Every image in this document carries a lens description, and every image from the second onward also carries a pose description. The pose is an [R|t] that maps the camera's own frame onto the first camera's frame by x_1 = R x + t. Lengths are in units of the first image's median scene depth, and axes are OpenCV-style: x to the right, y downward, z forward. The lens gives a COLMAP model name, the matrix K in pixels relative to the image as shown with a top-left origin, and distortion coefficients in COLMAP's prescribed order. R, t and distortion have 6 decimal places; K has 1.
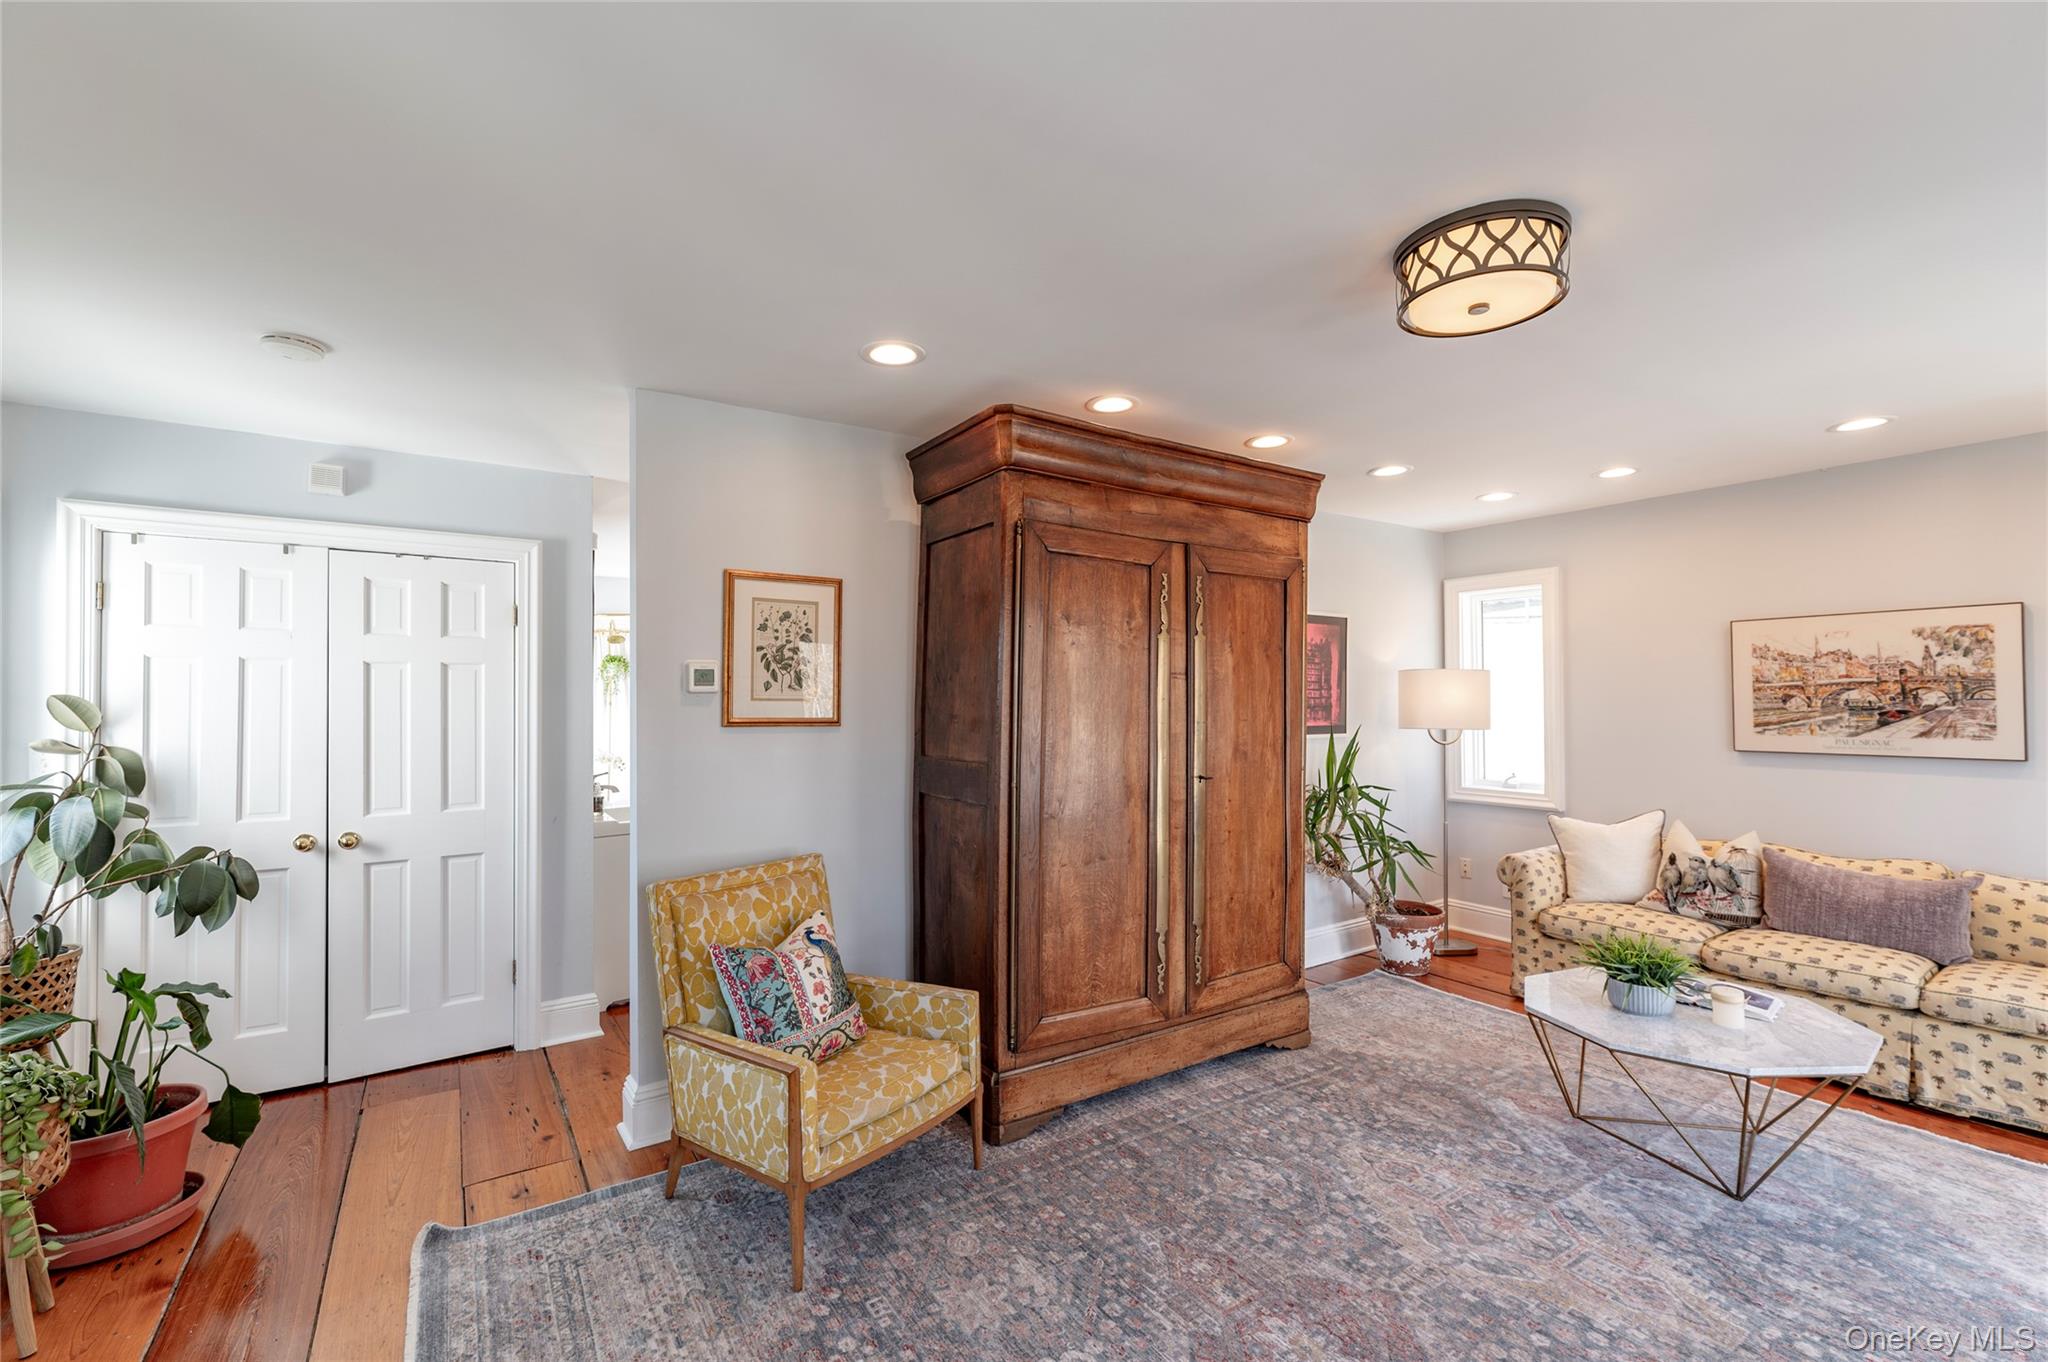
lens RADIAL K [[869.1, 0, 1025.6], [0, 869.1, 694.8], [0, 0, 1]] dist [0.000492, 0.000048]
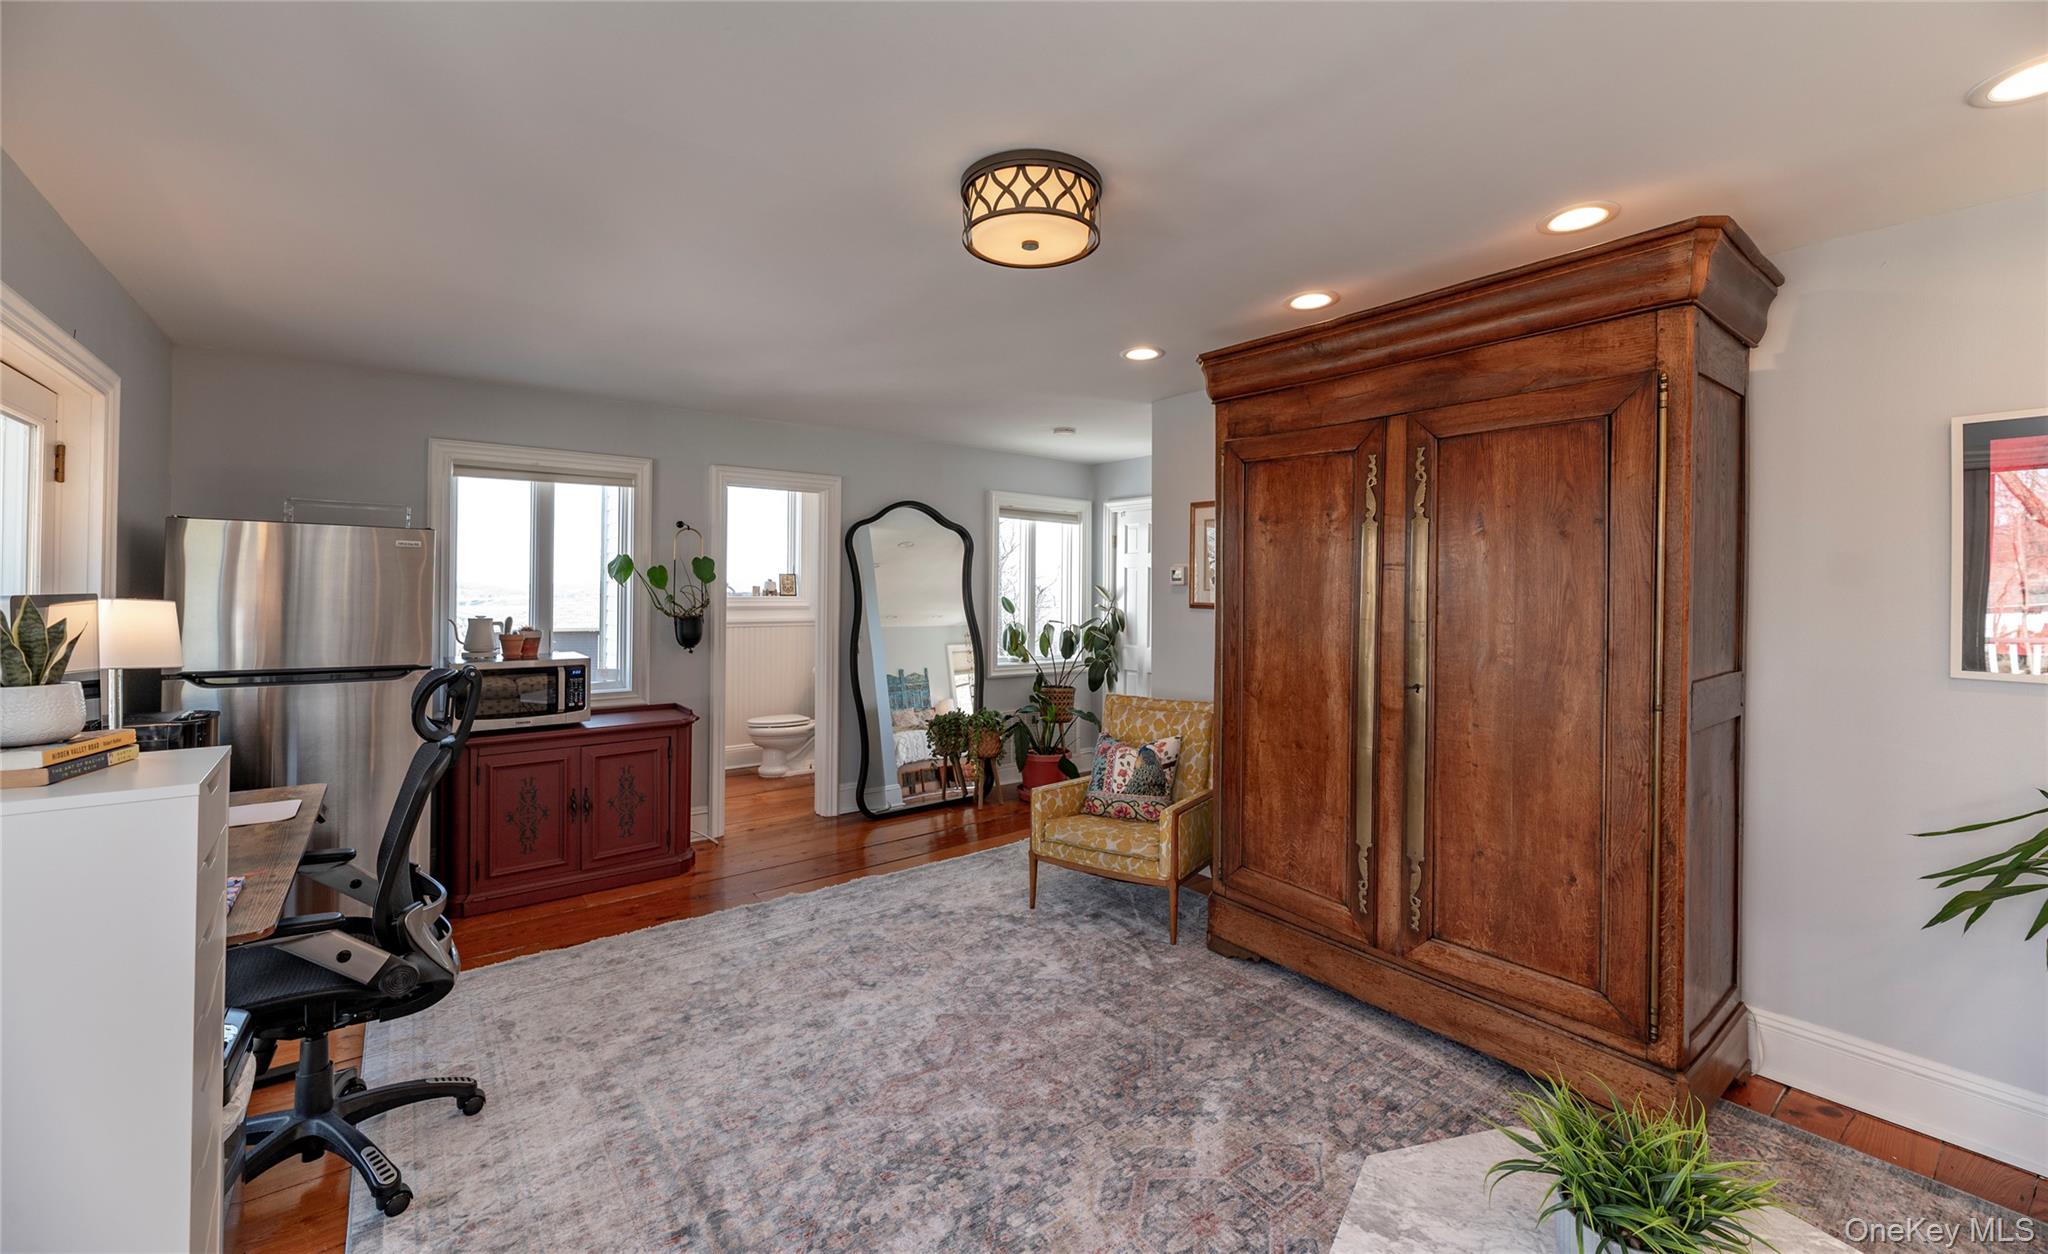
lens RADIAL K [[816.7, 0, 1025.0], [0, 816.7, 582.9], [0, 0, 1]] dist [-0.000149, -0.000036]
pose [[0.074757, -0.001277, -0.997201, 1.010331], [0.000258, 0.999999, -0.001261, -0.005012], [0.997202, -0.000163, 0.074758, 0.586957]]
